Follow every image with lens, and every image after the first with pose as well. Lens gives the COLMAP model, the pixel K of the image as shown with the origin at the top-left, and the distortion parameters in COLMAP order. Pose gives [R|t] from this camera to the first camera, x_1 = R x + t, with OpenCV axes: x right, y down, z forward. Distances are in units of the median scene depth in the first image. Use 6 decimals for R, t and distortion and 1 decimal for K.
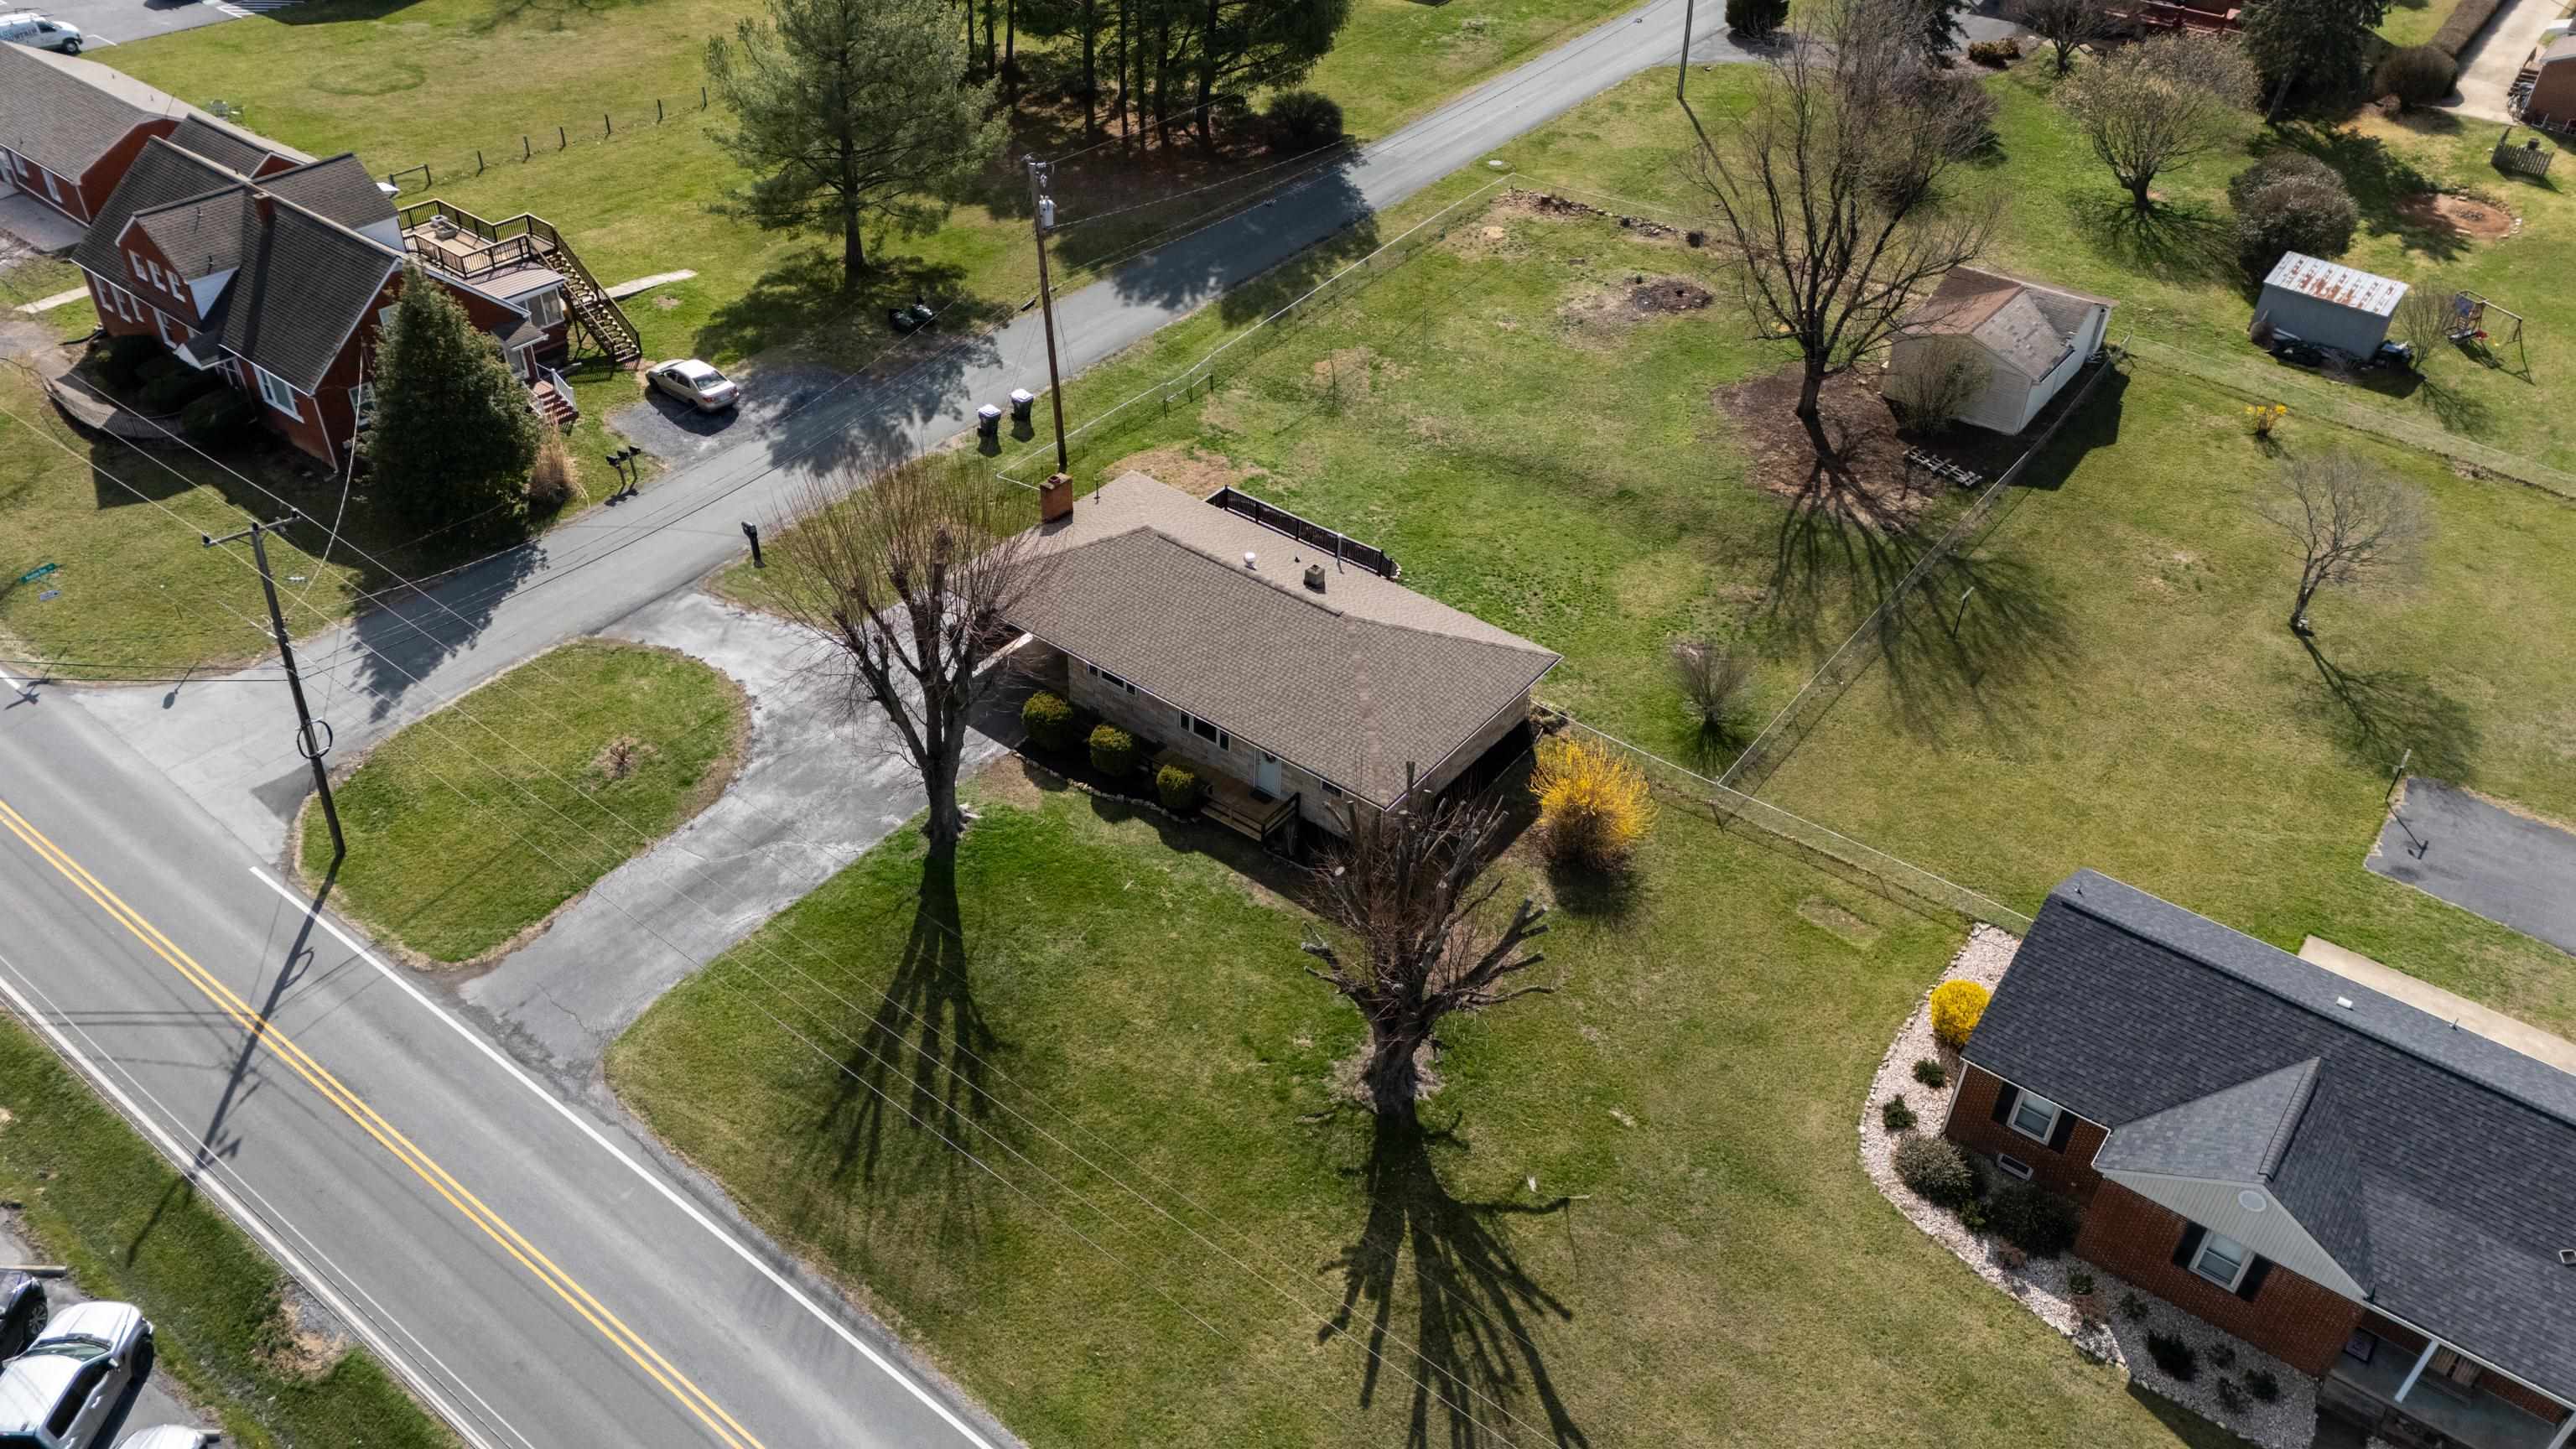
lens RADIAL K [[1899.1, 0, 1288.6], [0, 1899.1, 718.3], [0, 0, 1]] dist [0.070949, -0.058299]
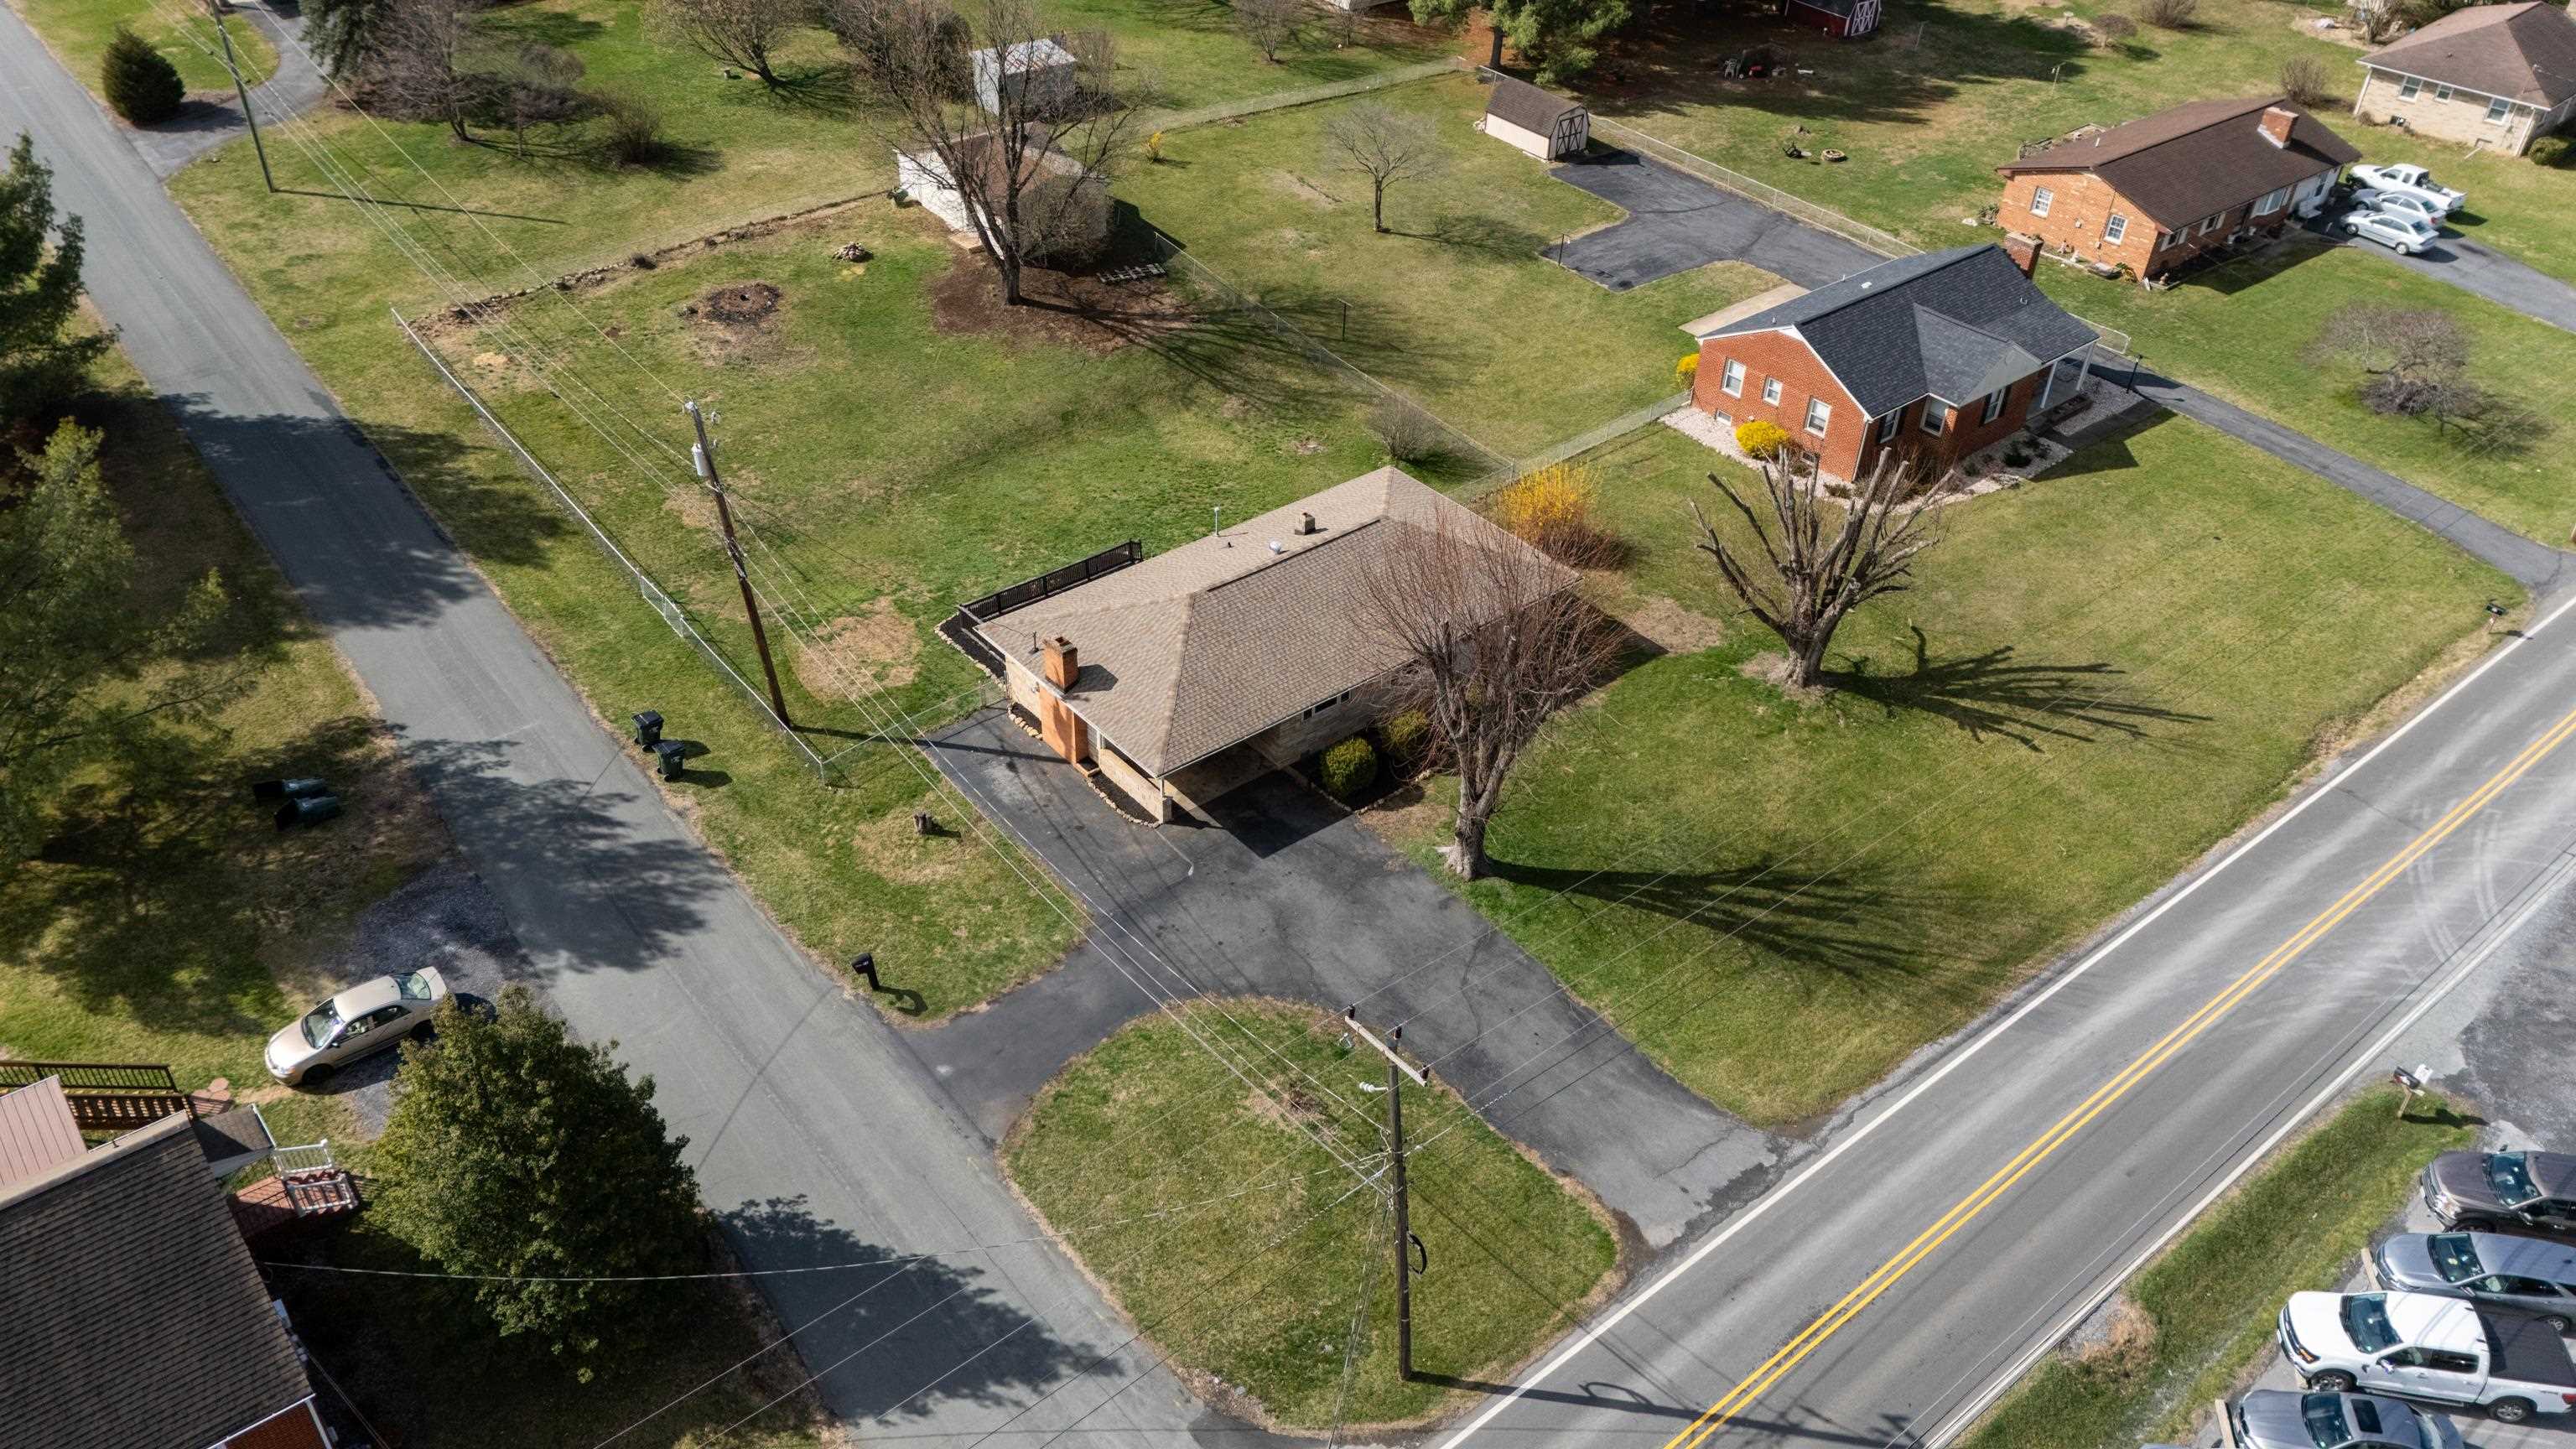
lens RADIAL K [[1899.1, 0, 1288.6], [0, 1899.1, 718.3], [0, 0, 1]] dist [0.070949, -0.058299]
pose [[0.228449, -0.602250, 0.764922, -0.762242], [0.567492, 0.720788, 0.398017, -0.373885], [-0.791052, 0.343160, 0.506435, 0.447115]]
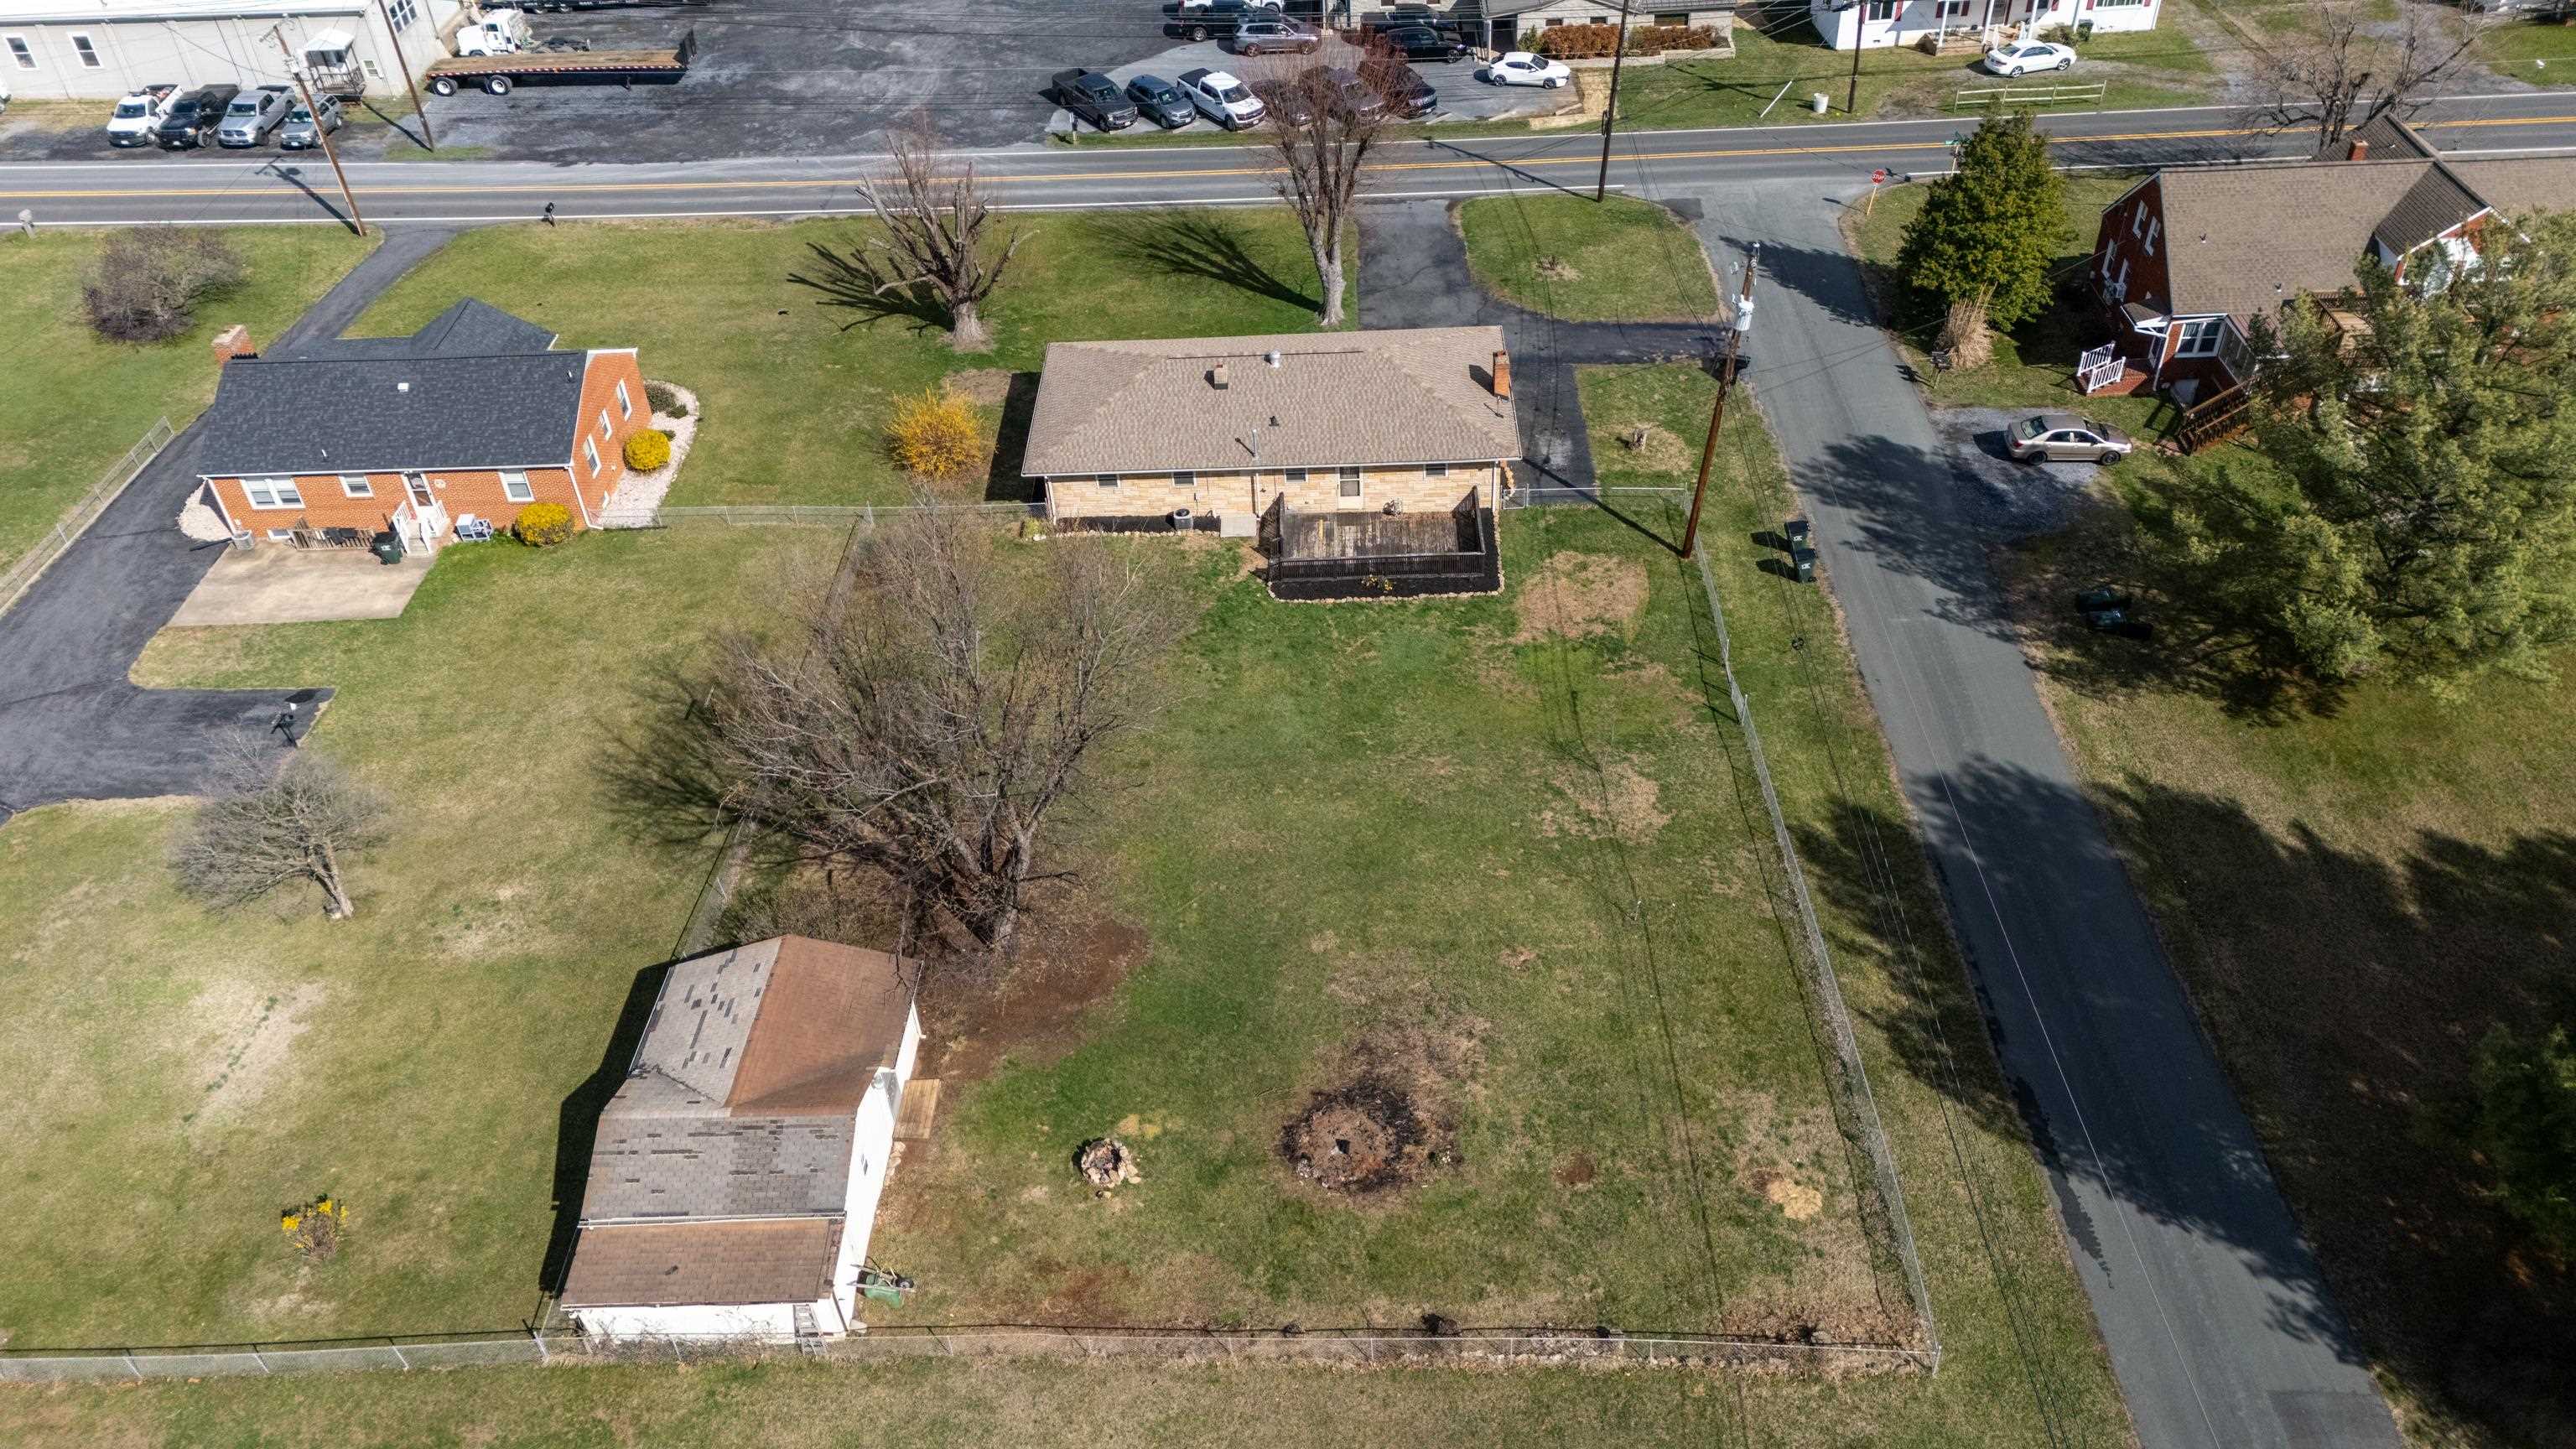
lens RADIAL K [[1885.2, 0, 1286.9], [0, 1885.2, 728.2], [0, 0, 1]] dist [0.087875, -0.083936]
pose [[-0.803112, 0.383436, -0.456057, 0.524790], [-0.341903, 0.330286, 0.879781, -0.917274], [0.487969, 0.862489, -0.134159, 1.200932]]
